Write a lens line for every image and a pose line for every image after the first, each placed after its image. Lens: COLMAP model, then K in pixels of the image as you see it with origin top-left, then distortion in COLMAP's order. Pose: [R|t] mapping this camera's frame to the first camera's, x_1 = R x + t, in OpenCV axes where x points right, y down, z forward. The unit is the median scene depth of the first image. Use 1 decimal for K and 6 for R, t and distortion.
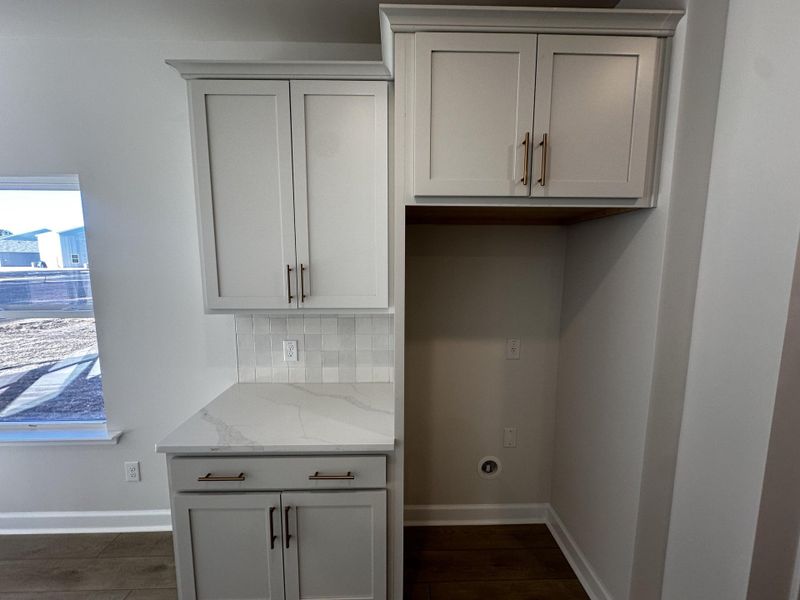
lens RADIAL K [[320.5, 0, 398.9], [0, 320.5, 298.7], [0, 0, 1]] dist [0.000624, 0.000295]
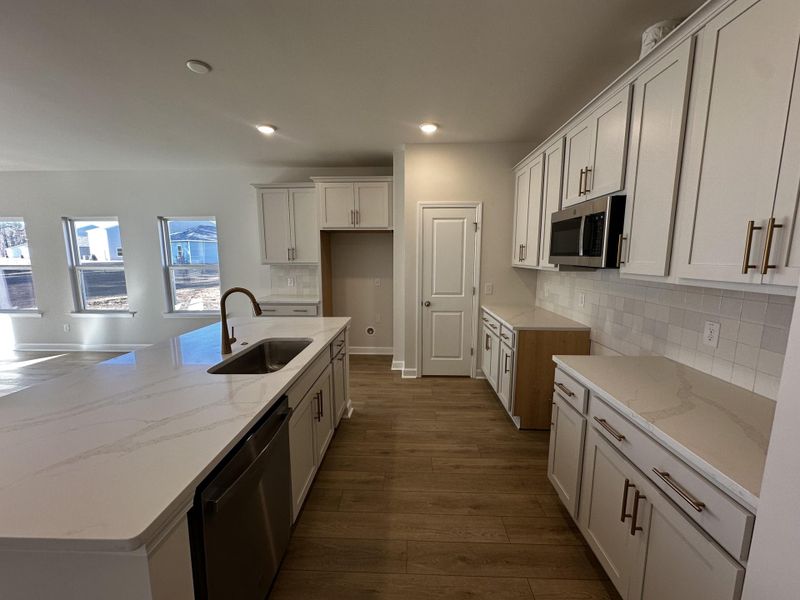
lens RADIAL K [[320.5, 0, 398.9], [0, 320.5, 298.7], [0, 0, 1]] dist [0.000624, 0.000295]
pose [[0.998108, 0.007248, -0.061060, 0.801331], [-0.006023, 0.999778, 0.020215, 0.275929], [0.061193, -0.019809, 0.997929, -1.780928]]
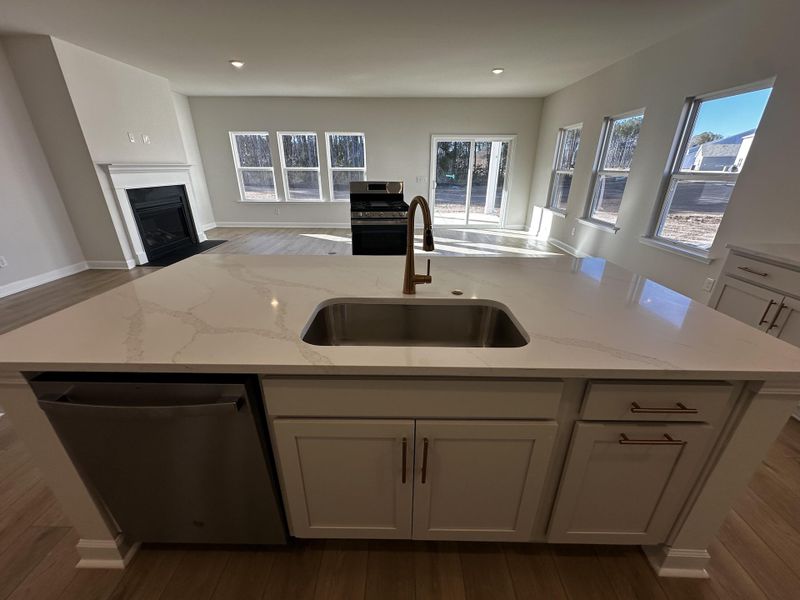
lens RADIAL K [[320.5, 0, 398.9], [0, 320.5, 298.7], [0, 0, 1]] dist [0.000624, 0.000295]
pose [[-0.033961, 0.385981, -0.921881, 0.866864], [-0.121442, 0.913985, 0.387149, 0.200061], [0.992017, 0.125103, 0.015834, -0.654597]]
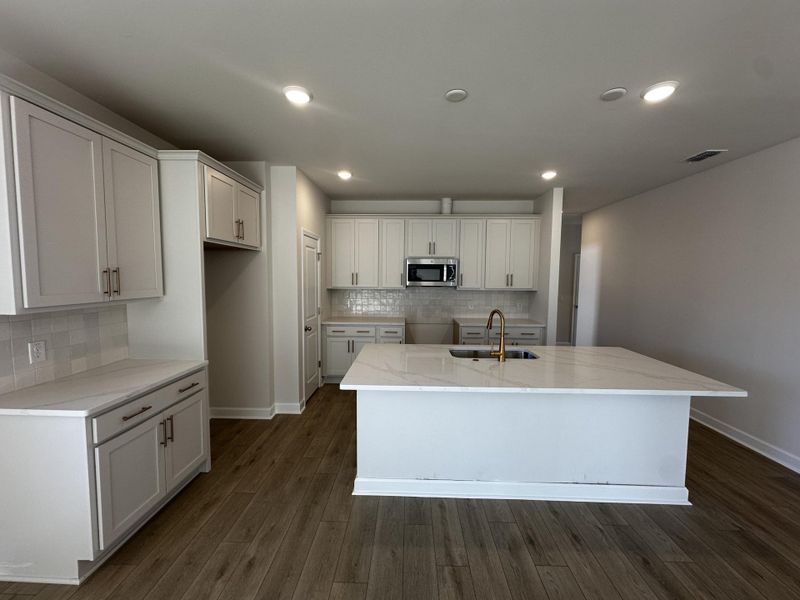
lens RADIAL K [[323.3, 0, 400.0], [0, 323.3, 300.0], [0, 0, 1]] dist [0.020016, 0.000112]
pose [[0.059967, -0.074340, 0.995428, -1.499447], [0.105927, 0.992066, 0.067707, 0.057327], [-0.992564, 0.101383, 0.067366, -0.264293]]
